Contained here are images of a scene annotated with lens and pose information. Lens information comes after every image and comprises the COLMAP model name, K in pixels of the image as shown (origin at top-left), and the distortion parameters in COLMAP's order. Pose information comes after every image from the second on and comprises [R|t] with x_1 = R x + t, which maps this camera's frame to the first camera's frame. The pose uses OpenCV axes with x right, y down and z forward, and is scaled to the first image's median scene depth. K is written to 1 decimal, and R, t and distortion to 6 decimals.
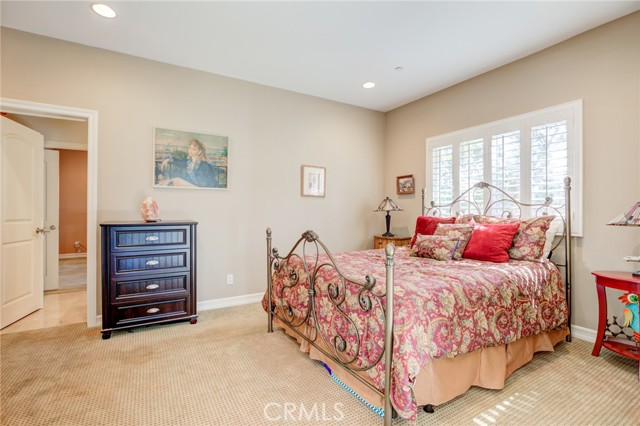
lens RADIAL K [[290.7, 0, 314.2], [0, 290.7, 212.2], [0, 0, 1]] dist [-0.022219, 0.005334]
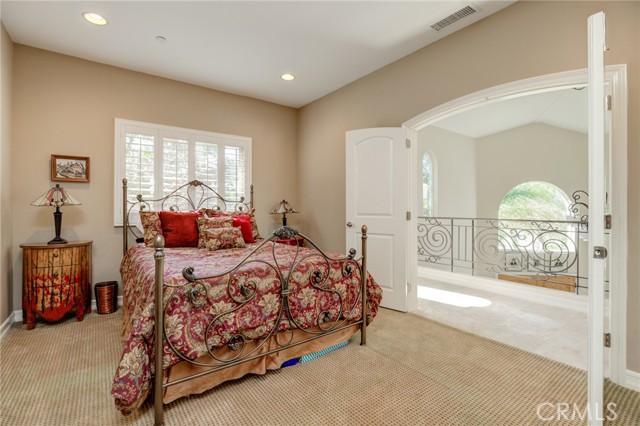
lens RADIAL K [[290.7, 0, 315.0], [0, 290.7, 209.4], [0, 0, 1]] dist [-0.022219, 0.005334]
pose [[-0.099524, -0.006874, 0.995011, -0.821630], [0.002463, 0.999971, 0.007155, 0.002499], [-0.995032, 0.003163, -0.099505, 0.873874]]
